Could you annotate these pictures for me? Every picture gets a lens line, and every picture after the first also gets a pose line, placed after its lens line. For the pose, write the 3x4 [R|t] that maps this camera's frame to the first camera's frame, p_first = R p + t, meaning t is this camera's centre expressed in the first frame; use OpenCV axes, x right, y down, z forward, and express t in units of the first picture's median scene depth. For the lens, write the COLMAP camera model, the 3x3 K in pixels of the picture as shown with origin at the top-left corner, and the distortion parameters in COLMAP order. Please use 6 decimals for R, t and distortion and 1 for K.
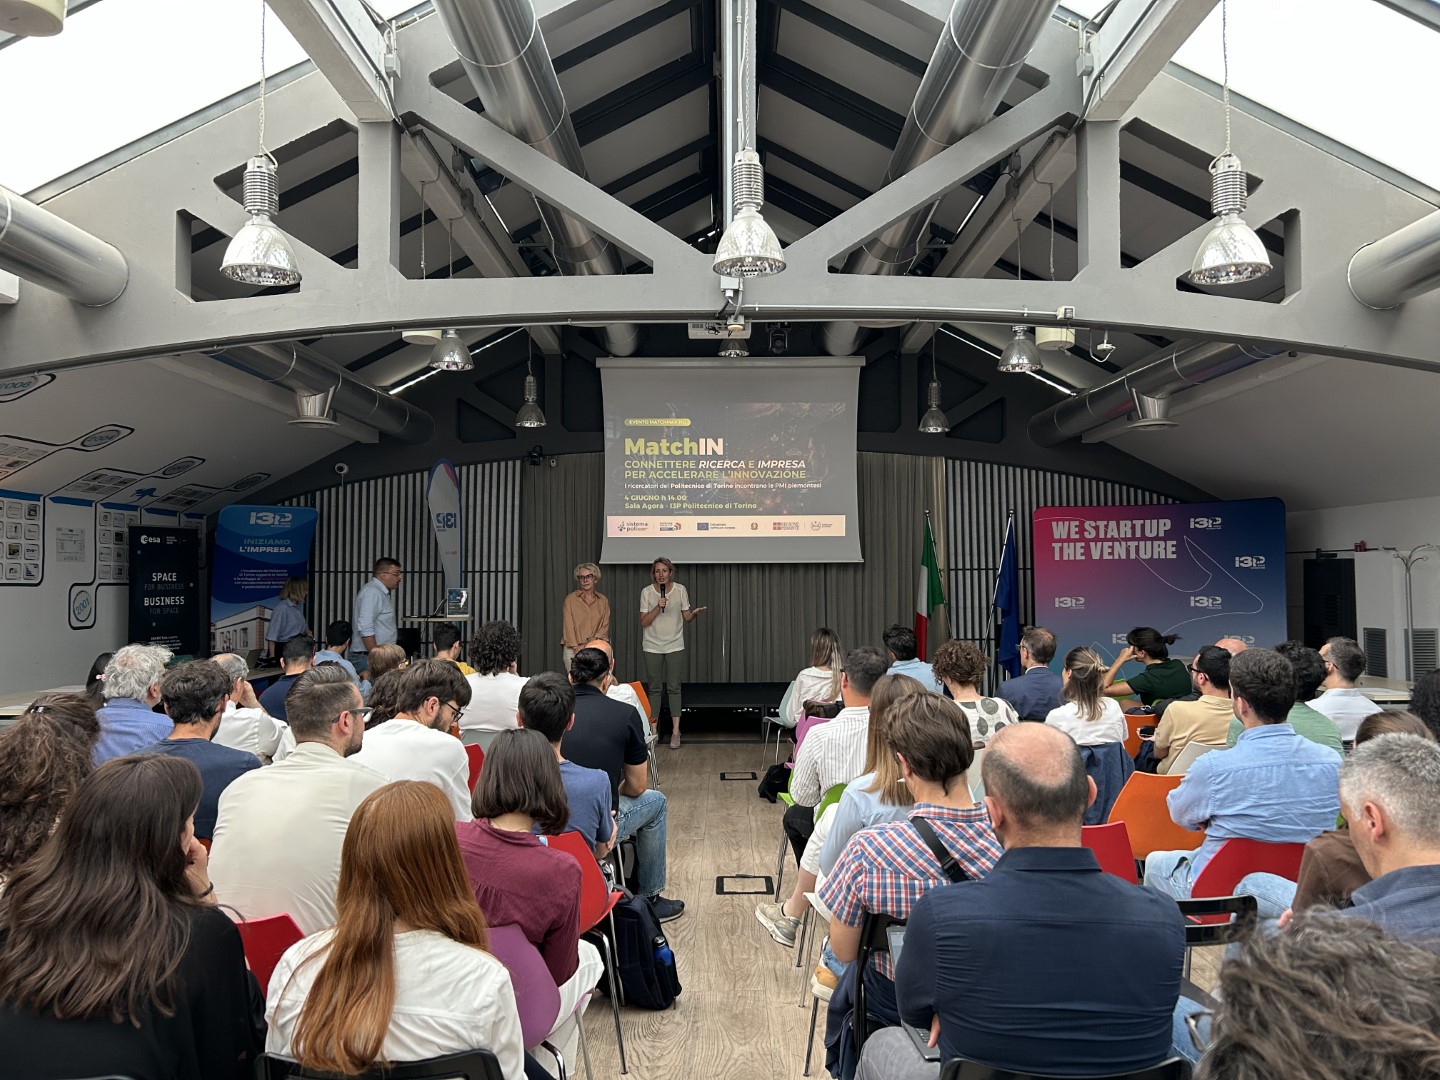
lens RADIAL K [[1088.7, 0, 717.8], [0, 1088.7, 548.4], [0, 0, 1]] dist [0.019535, -0.002539]
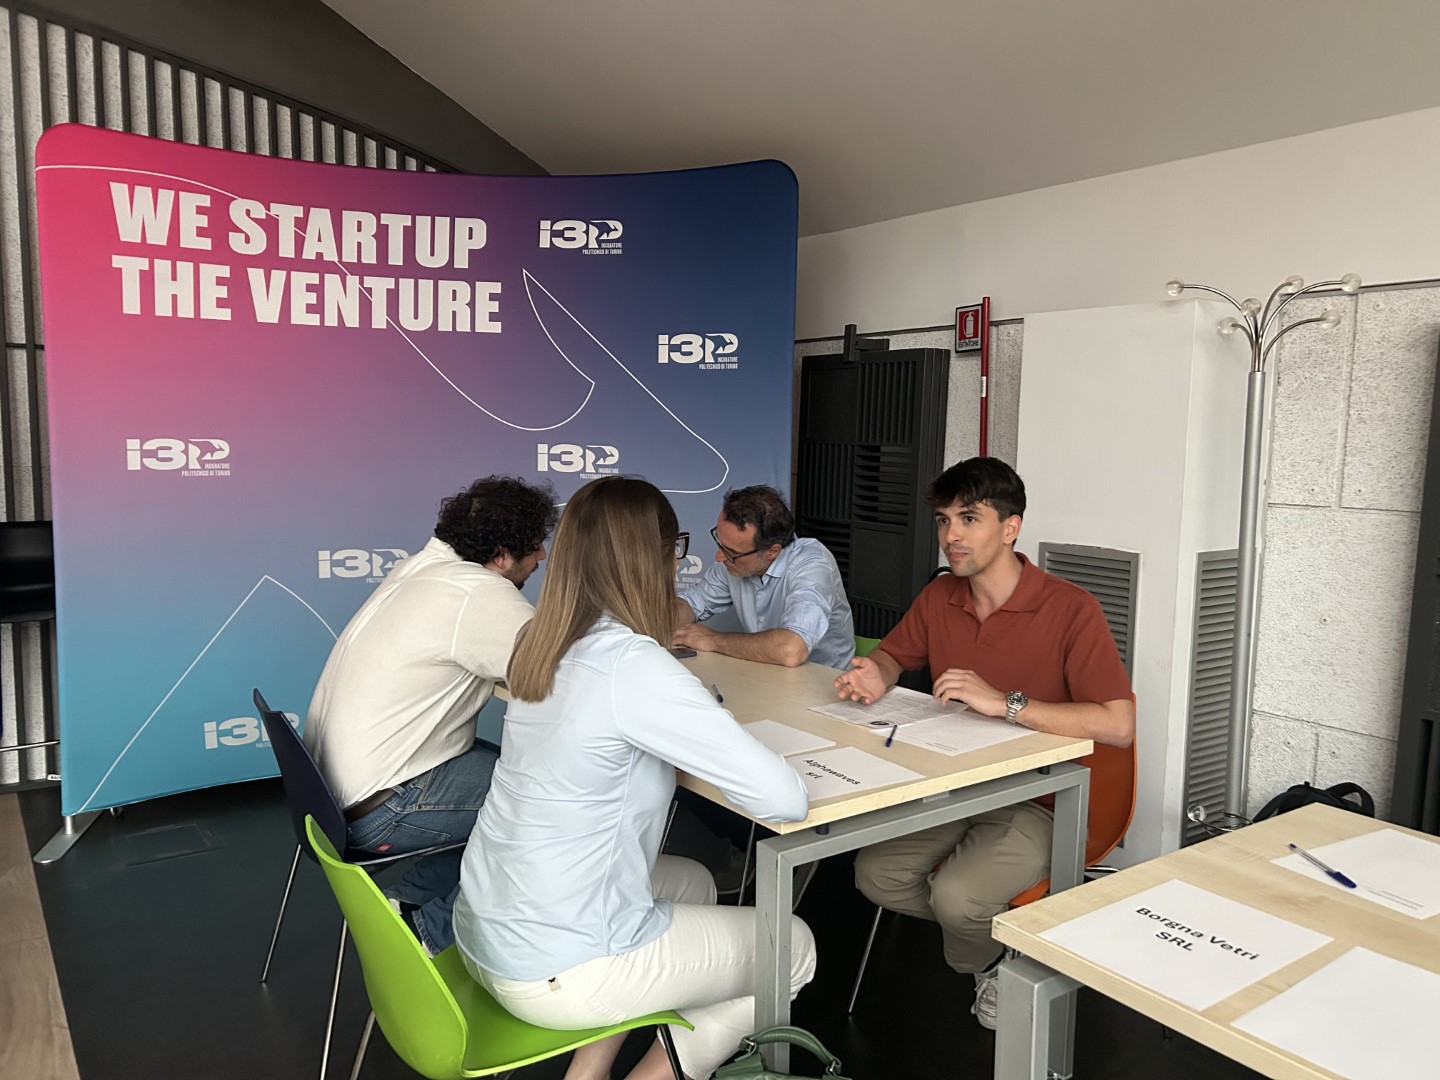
lens RADIAL K [[1088.7, 0, 710.4], [0, 1088.7, 548.5], [0, 0, 1]] dist [0.019535, -0.002539]
pose [[0.829667, -0.032013, 0.557341, 0.272086], [-0.044415, 0.991405, 0.123062, 0.030357], [-0.556490, -0.126855, 0.821113, 0.651508]]
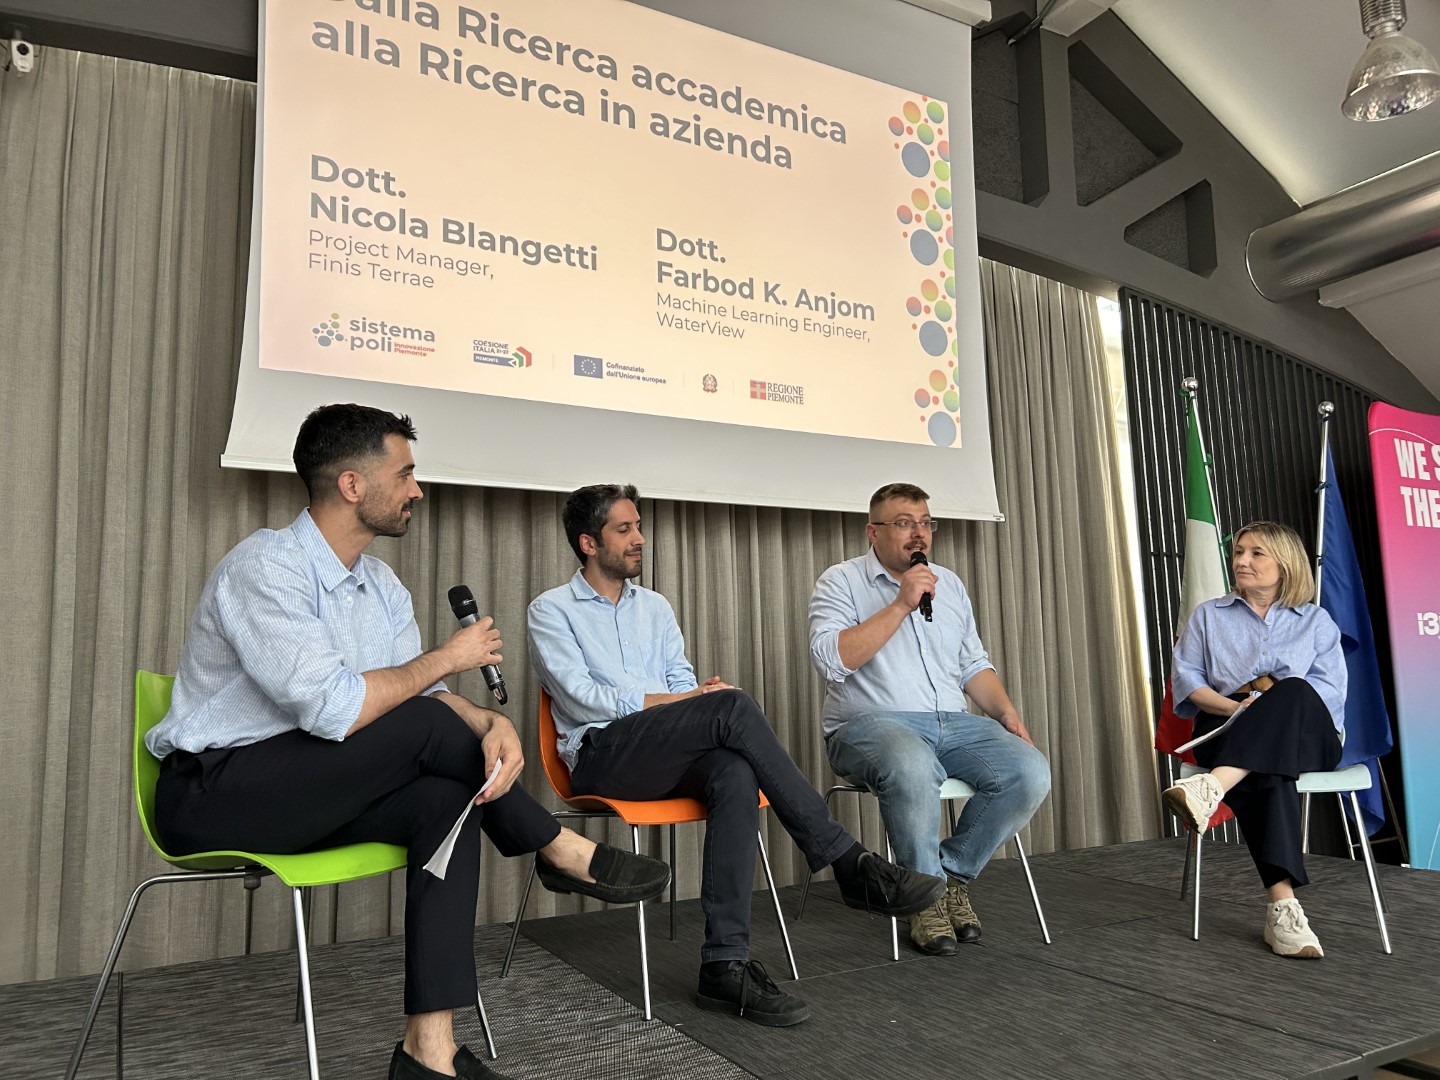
lens RADIAL K [[1088.7, 0, 691.5], [0, 1088.7, 521.3], [0, 0, 1]] dist [0.019535, -0.002539]
pose [[0.878816, 0.063810, 0.472874, -0.139627], [0.001126, 0.990738, -0.135783, 0.066822], [-0.477159, 0.119861, 0.870605, 0.757643]]
